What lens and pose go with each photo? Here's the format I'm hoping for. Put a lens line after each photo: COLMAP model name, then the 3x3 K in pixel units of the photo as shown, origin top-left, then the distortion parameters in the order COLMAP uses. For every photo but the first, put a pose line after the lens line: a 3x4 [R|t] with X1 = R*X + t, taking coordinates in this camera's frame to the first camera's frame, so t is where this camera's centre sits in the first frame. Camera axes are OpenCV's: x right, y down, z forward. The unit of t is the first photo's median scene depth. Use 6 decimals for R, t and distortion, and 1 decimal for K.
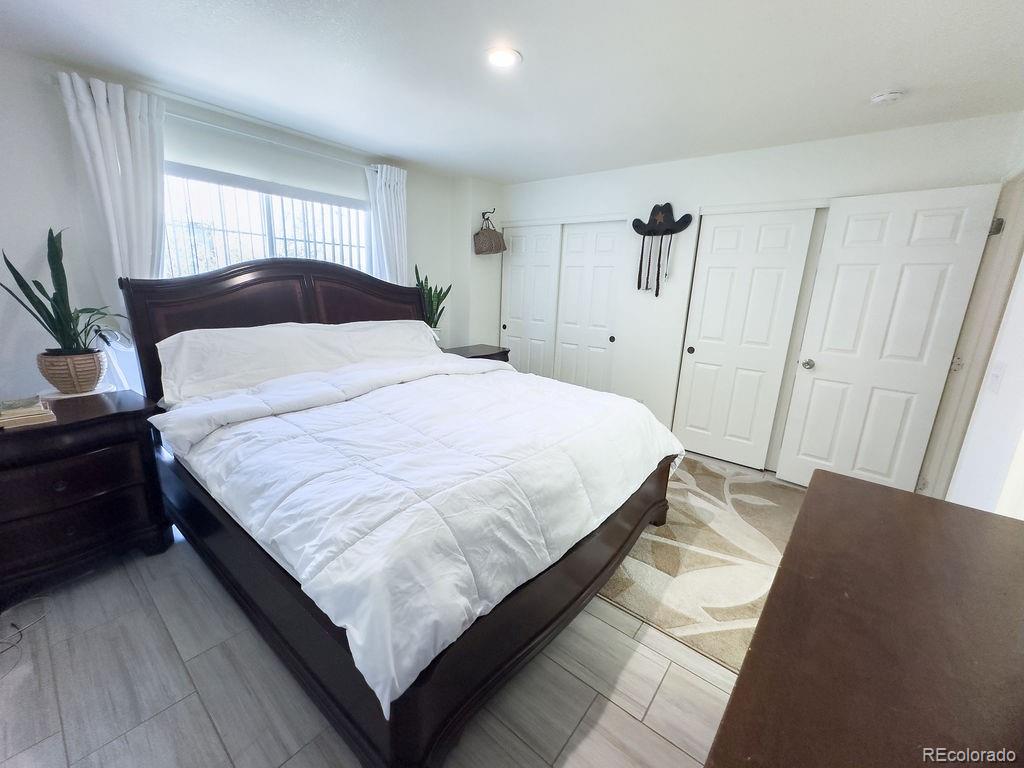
lens RADIAL K [[410.4, 0, 512.0], [0, 410.4, 384.0], [0, 0, 1]] dist [-0.000063, -0.000078]
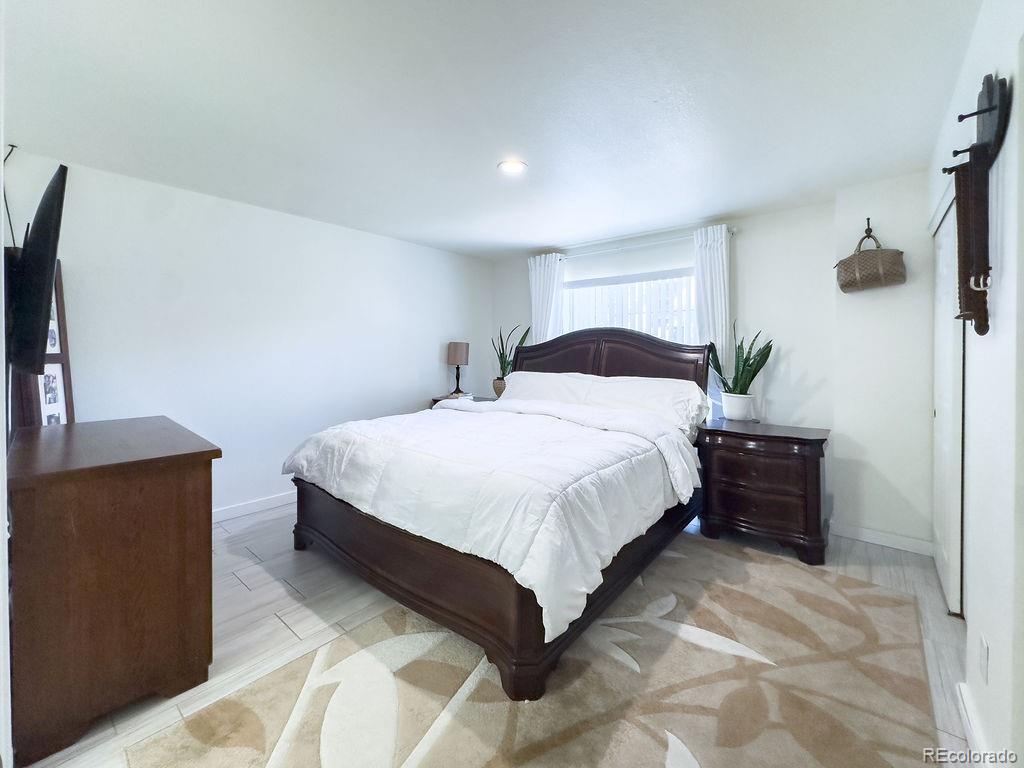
lens RADIAL K [[422.1, 0, 514.0], [0, 422.1, 359.9], [0, 0, 1]] dist [0.000948, 0.000105]
pose [[-0.015909, -0.017767, -0.999716, 1.149737], [-0.240196, 0.970632, -0.013428, -0.154369], [0.970594, 0.239914, -0.019710, 1.031193]]
